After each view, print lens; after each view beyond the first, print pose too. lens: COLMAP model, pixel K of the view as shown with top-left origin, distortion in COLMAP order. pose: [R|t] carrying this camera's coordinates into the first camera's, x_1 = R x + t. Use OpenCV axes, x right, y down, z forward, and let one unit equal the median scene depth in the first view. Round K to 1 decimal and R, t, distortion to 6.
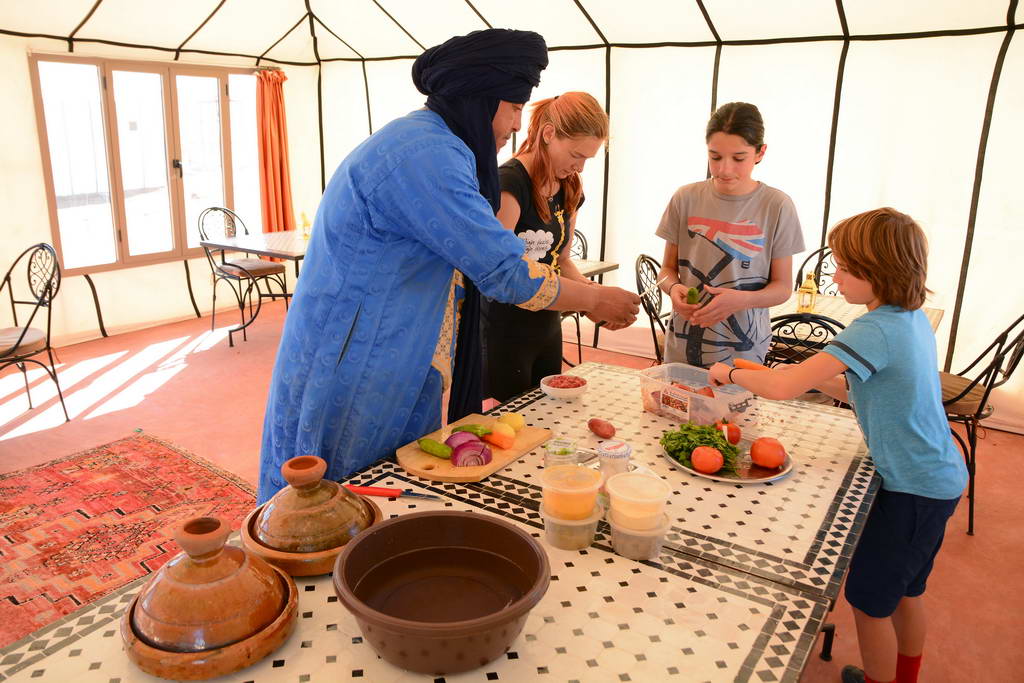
lens RADIAL K [[754.5, 0, 512.0], [0, 754.5, 341.5], [0, 0, 1]] dist [-0.124479, 0.102354]
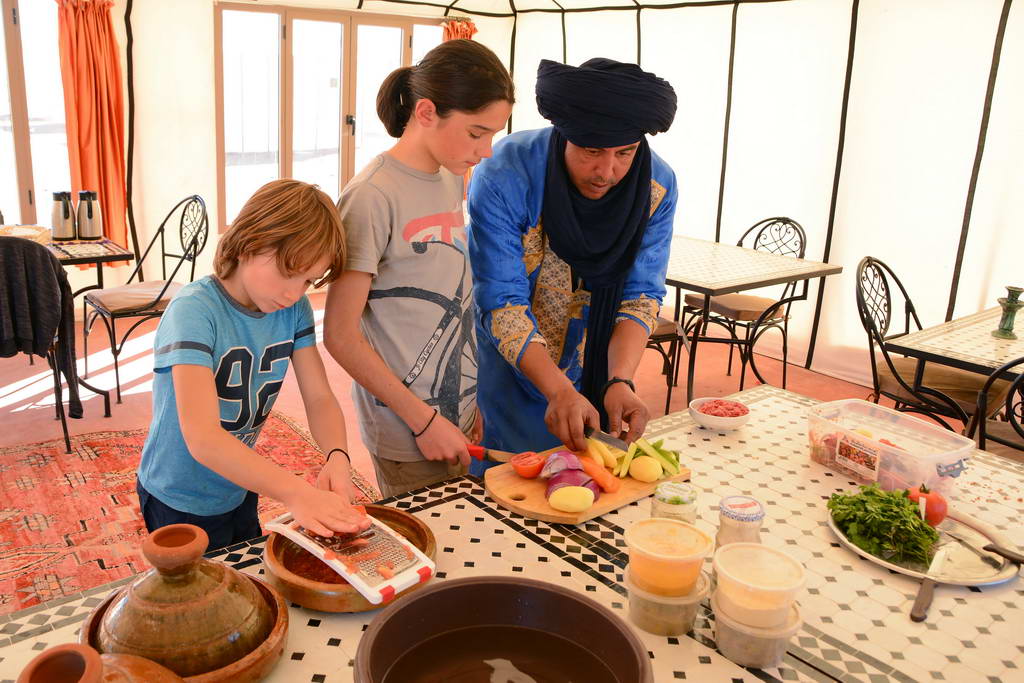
lens RADIAL K [[860.3, 0, 478.7], [0, 860.3, 325.1], [0, 0, 1]] dist [-0.120681, 0.095974]
pose [[0.953878, 0.097382, -0.283960, 0.092402], [-0.101733, 0.994812, -0.000578, -0.007118], [0.282431, 0.029439, 0.958836, 0.104671]]
